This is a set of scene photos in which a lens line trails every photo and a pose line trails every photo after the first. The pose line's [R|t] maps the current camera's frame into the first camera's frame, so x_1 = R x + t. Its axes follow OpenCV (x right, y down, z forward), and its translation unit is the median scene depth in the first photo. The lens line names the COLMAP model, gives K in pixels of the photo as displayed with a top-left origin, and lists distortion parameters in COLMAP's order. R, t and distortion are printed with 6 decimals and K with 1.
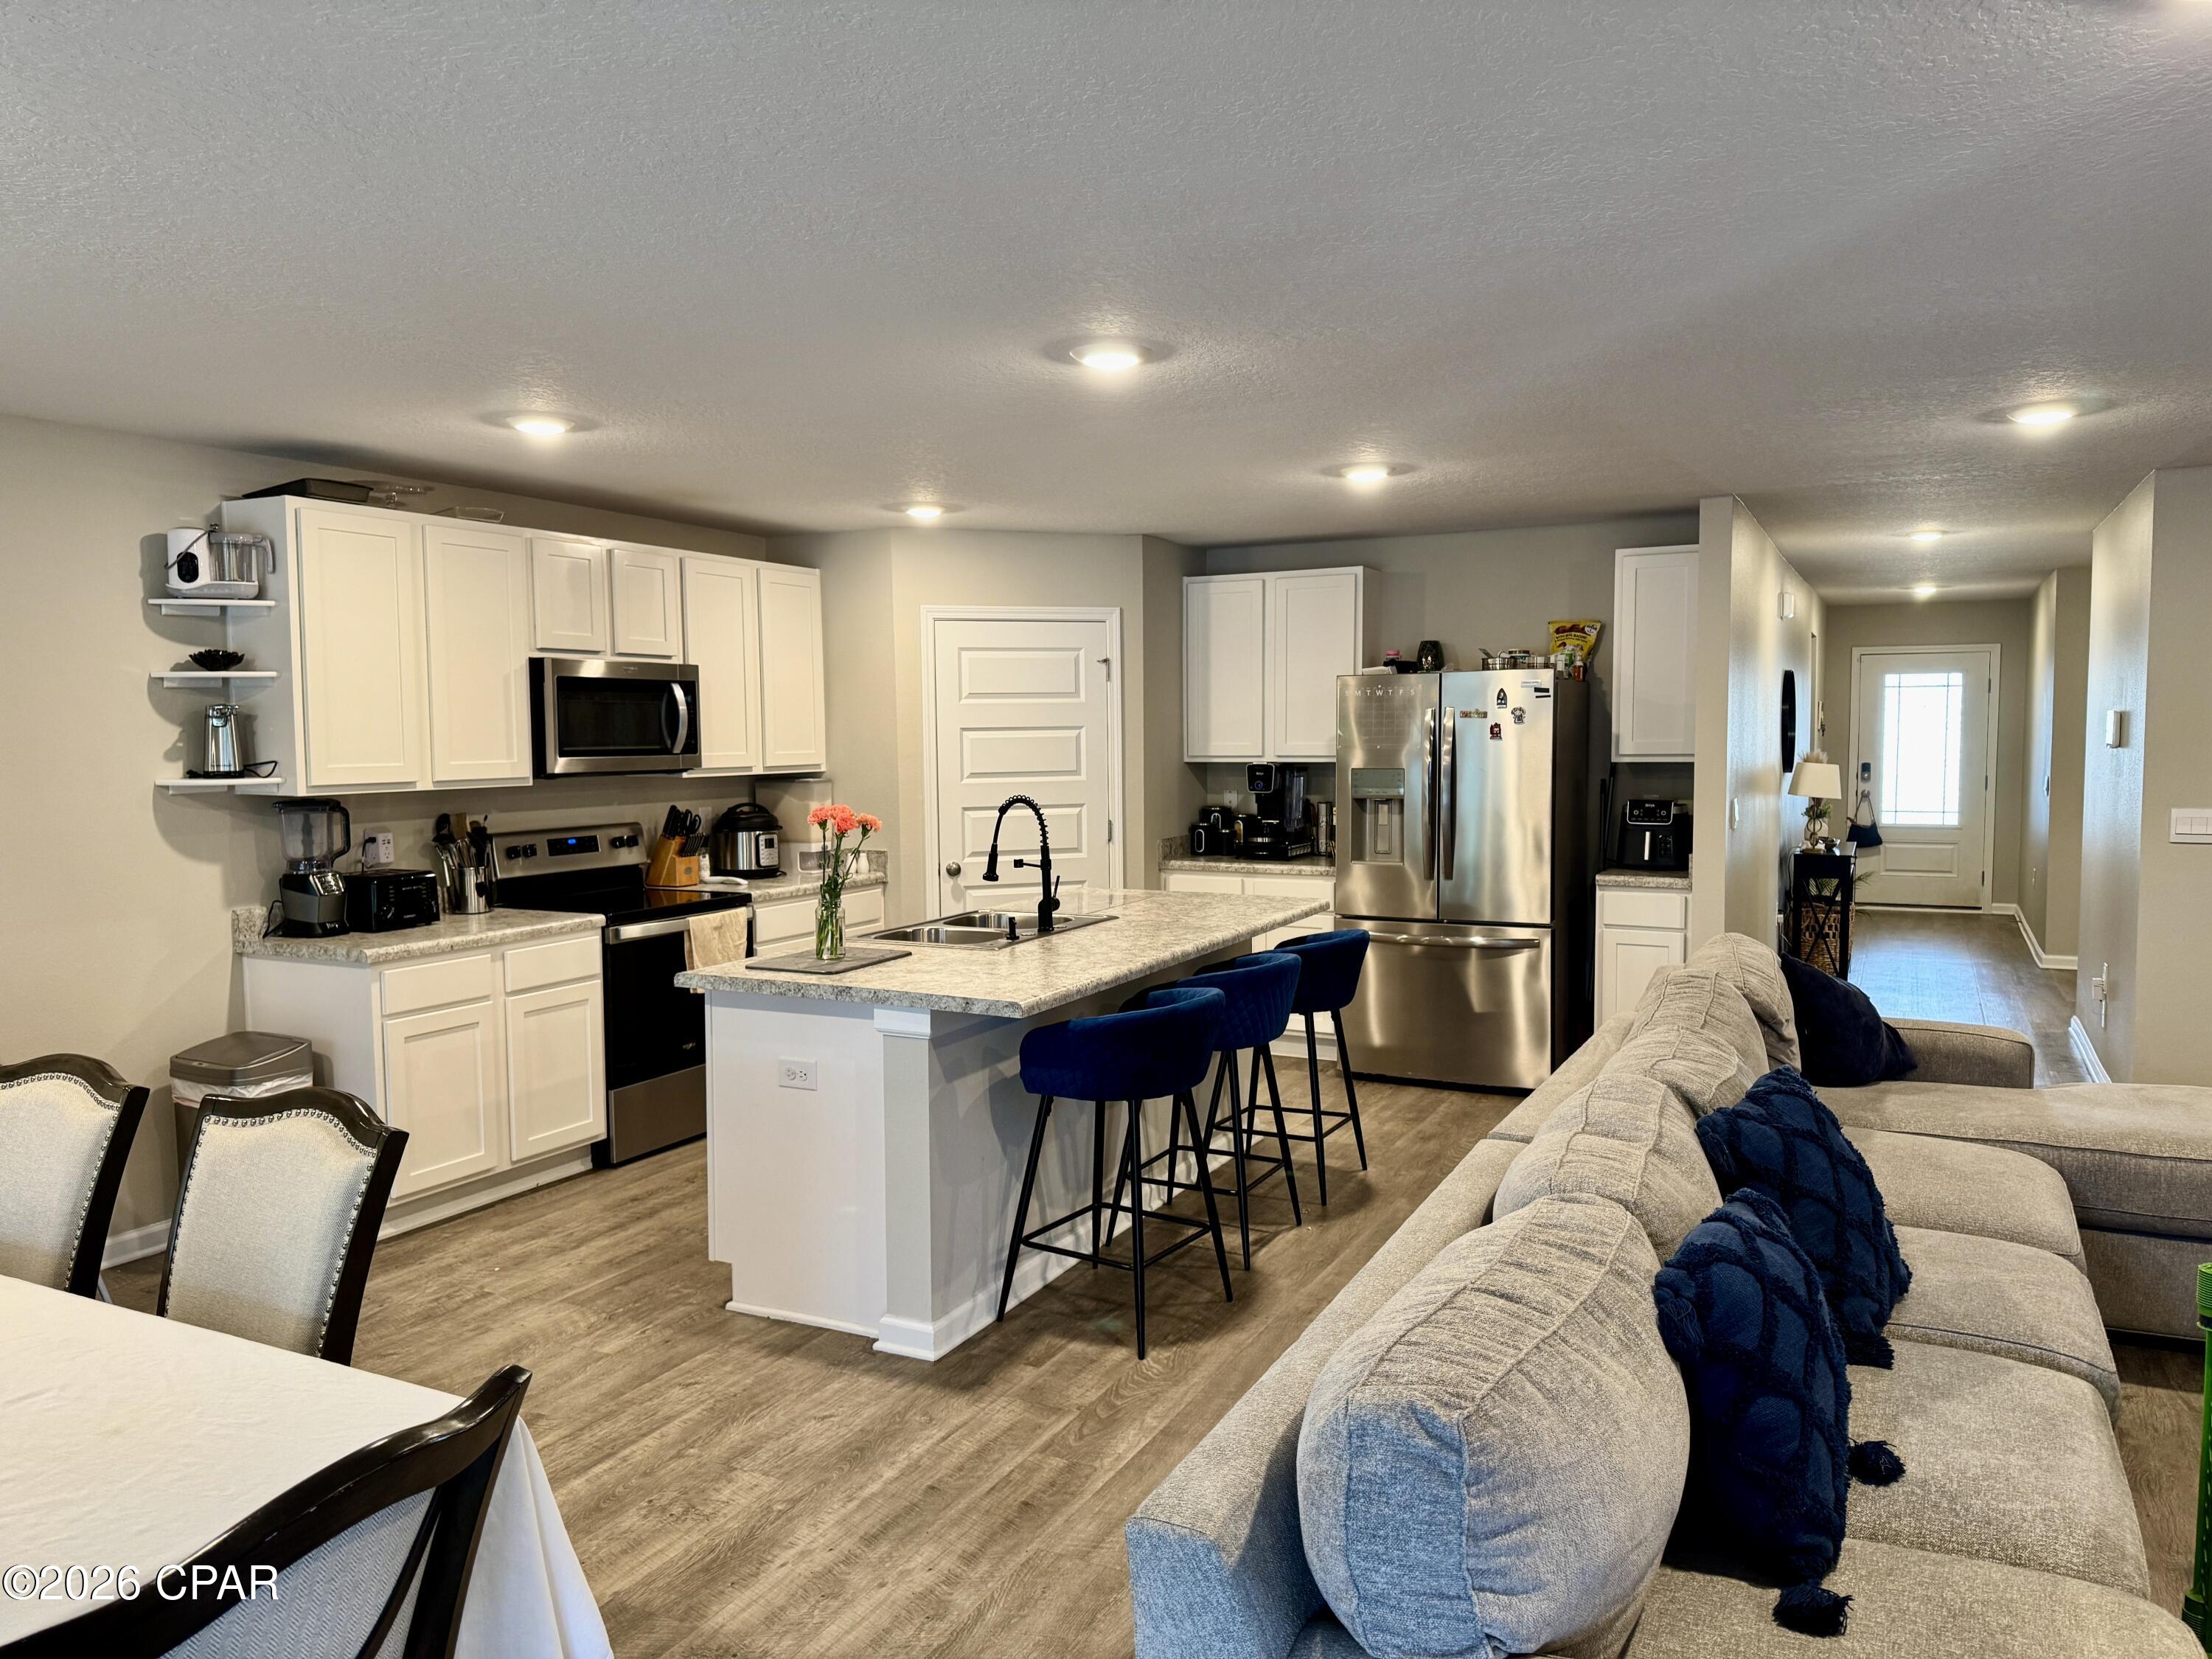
lens RADIAL K [[1614.9, 0, 1119.3], [0, 1614.9, 844.3], [0, 0, 1]] dist [0.098562, -0.012130]
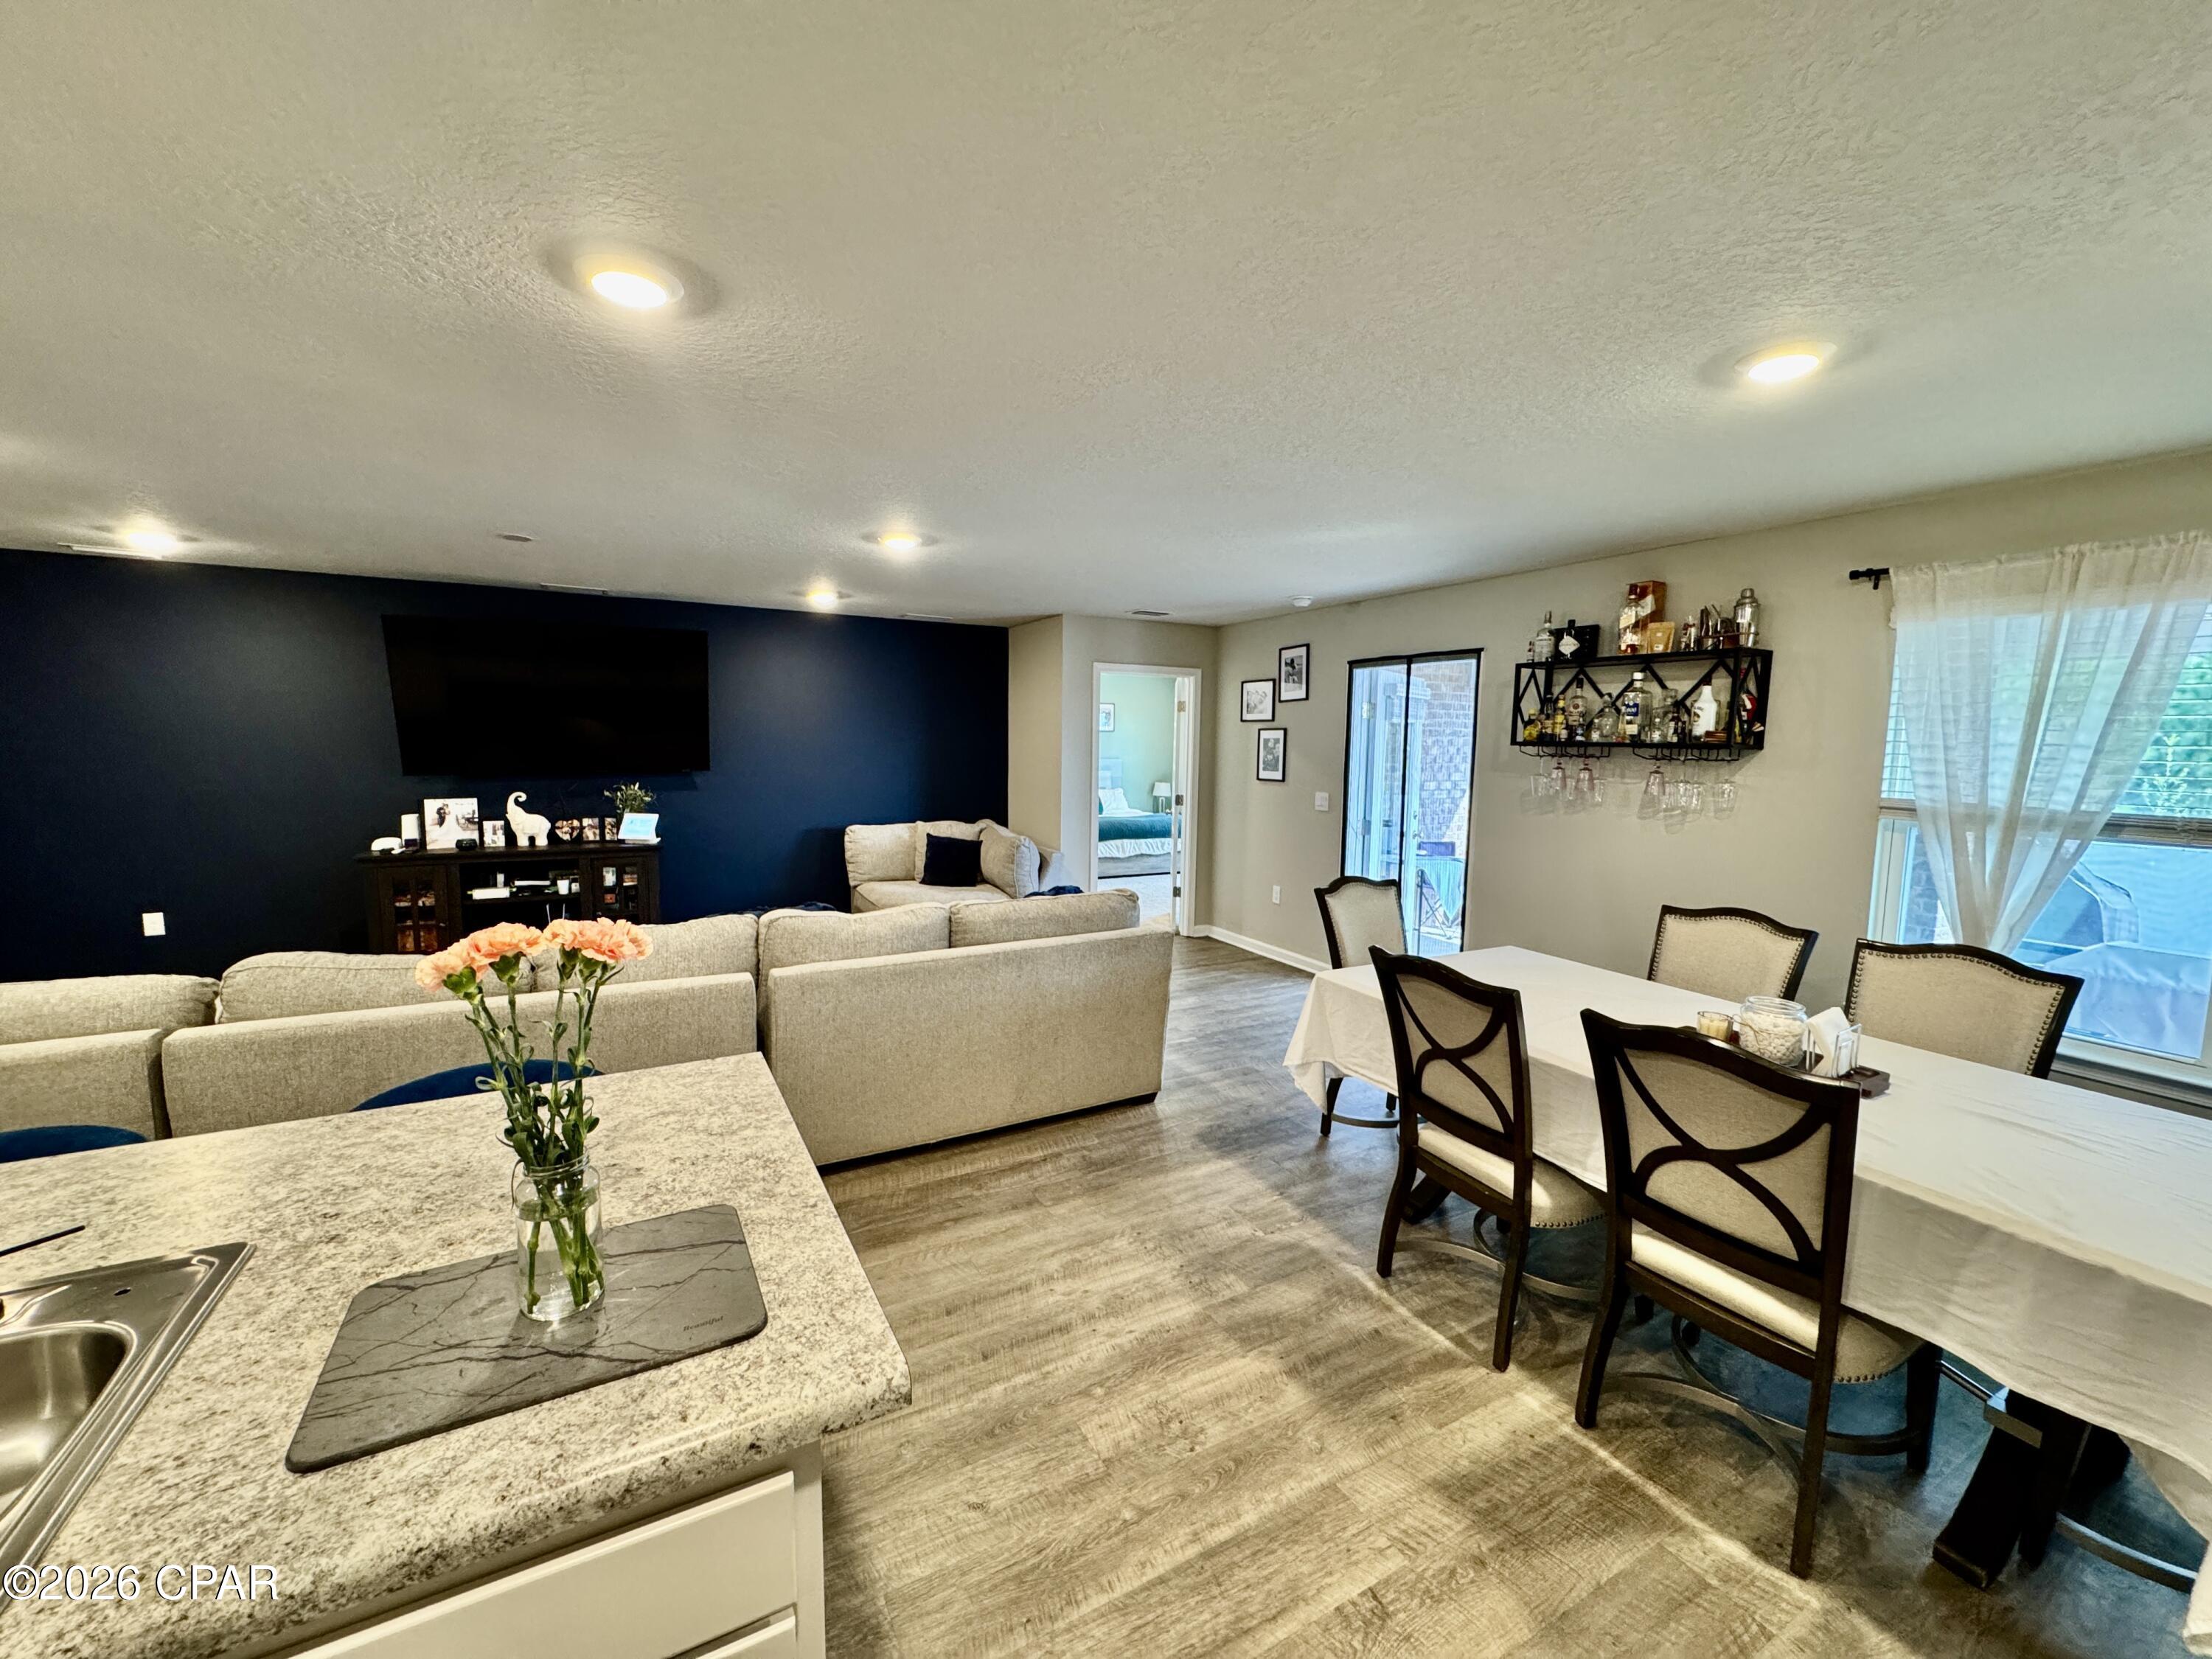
lens RADIAL K [[883.5, 0, 1104.7], [0, 883.5, 830.6], [0, 0, 1]] dist [-0.002662, -0.000245]
pose [[-0.825126, -0.063765, 0.561339, -0.284742], [0.034849, 0.985973, 0.163225, -0.051201], [-0.563874, 0.154244, -0.811329, 0.765910]]
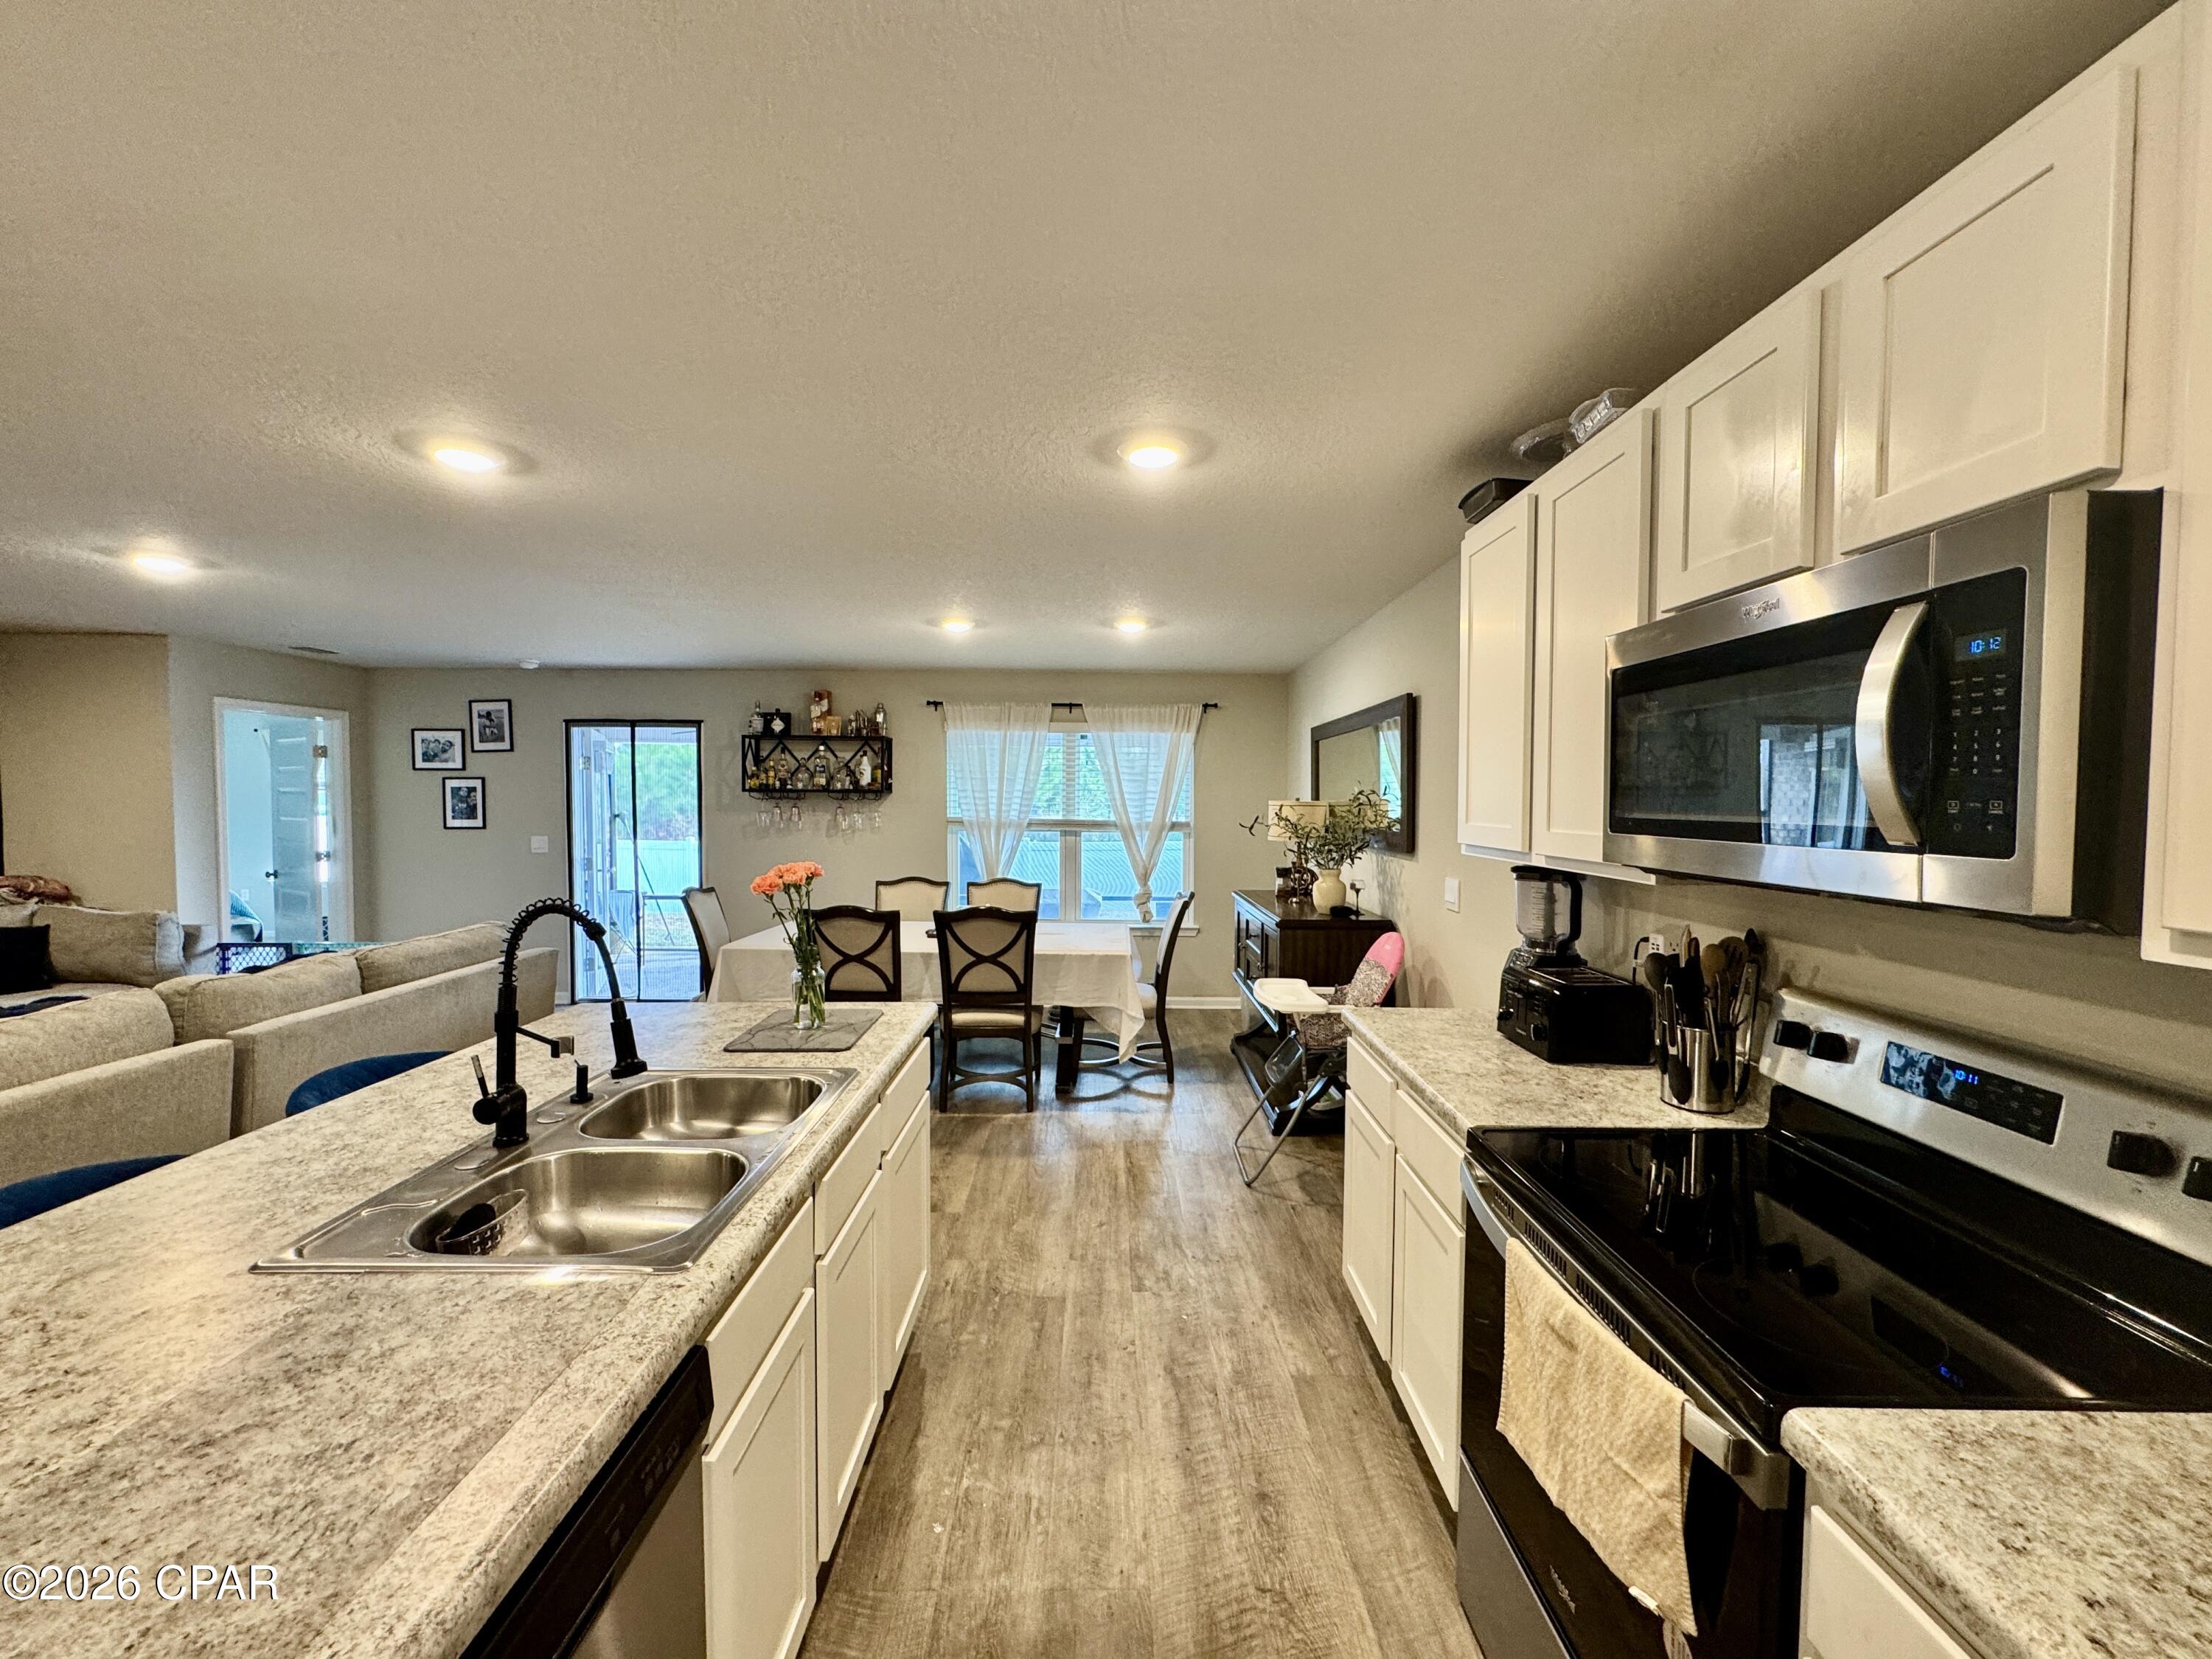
lens RADIAL K [[883.5, 0, 1105.6], [0, 883.5, 827.9], [0, 0, 1]] dist [-0.002662, -0.000245]
pose [[-0.891059, 0.015024, -0.453640, -0.076734], [-0.035860, 0.993998, 0.103358, -0.068521], [0.452470, 0.108365, -0.885171, 1.060858]]
